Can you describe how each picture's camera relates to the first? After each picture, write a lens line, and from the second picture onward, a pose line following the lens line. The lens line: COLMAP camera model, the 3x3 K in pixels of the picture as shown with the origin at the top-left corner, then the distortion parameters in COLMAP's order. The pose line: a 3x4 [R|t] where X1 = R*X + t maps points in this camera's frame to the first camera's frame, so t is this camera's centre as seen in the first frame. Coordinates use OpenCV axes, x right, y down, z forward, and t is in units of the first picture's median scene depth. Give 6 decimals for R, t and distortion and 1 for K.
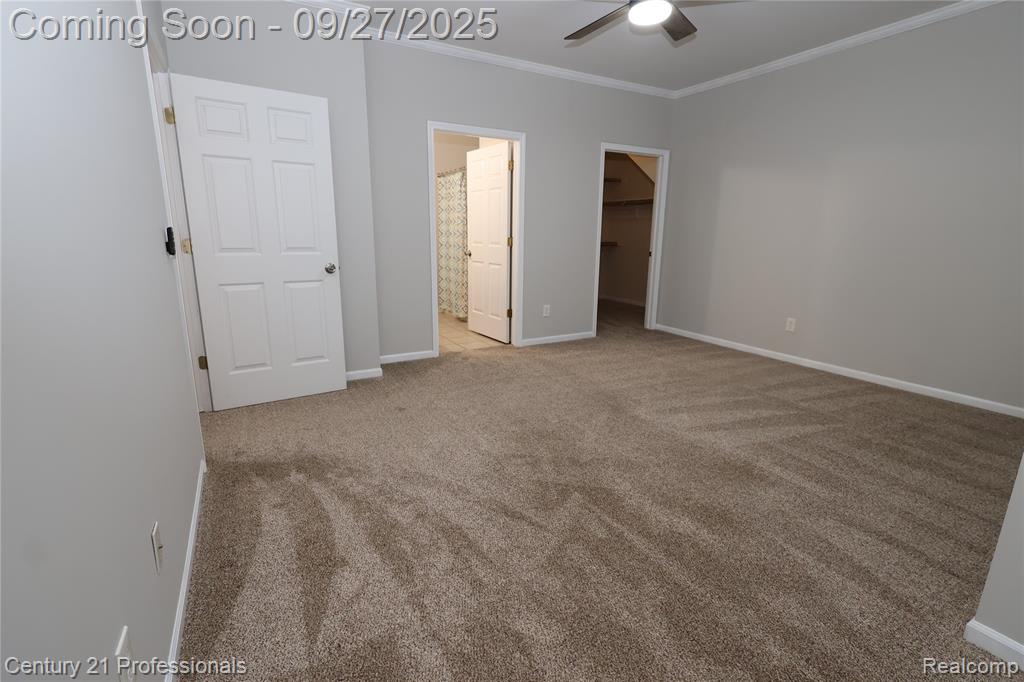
lens RADIAL K [[477.9, 0, 510.8], [0, 477.9, 341.7], [0, 0, 1]] dist [0.002606, -0.000670]
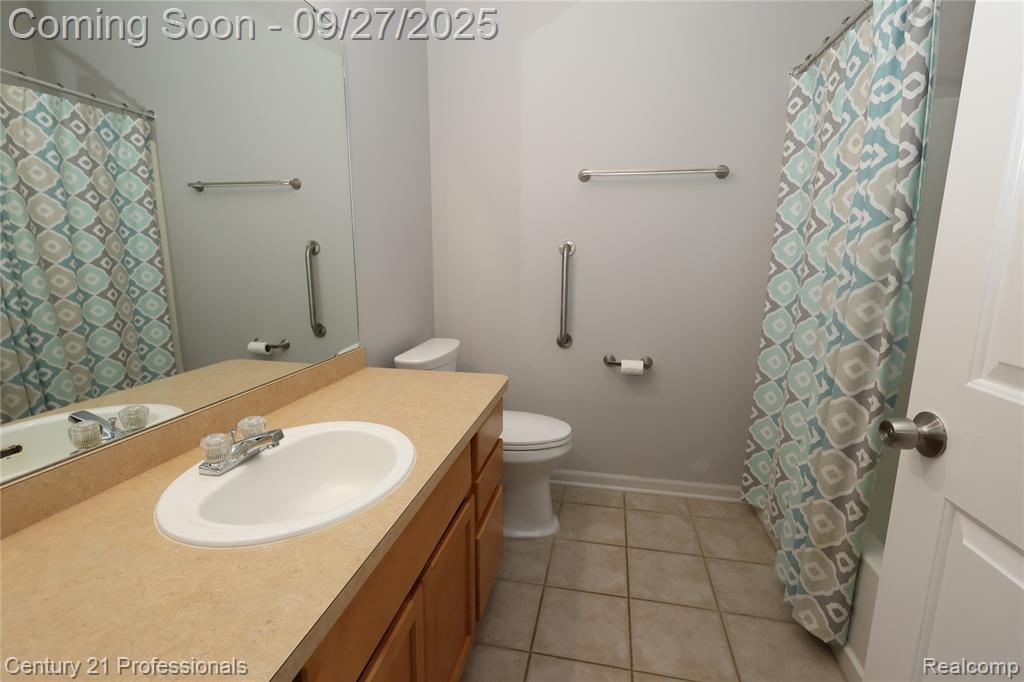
lens RADIAL K [[477.9, 0, 510.3], [0, 477.9, 340.1], [0, 0, 1]] dist [0.002606, -0.000670]
pose [[0.752896, 0.110419, -0.648811, -0.072895], [-0.140962, 0.990003, 0.004910, -0.158530], [0.642867, 0.087761, 0.760934, 0.663497]]
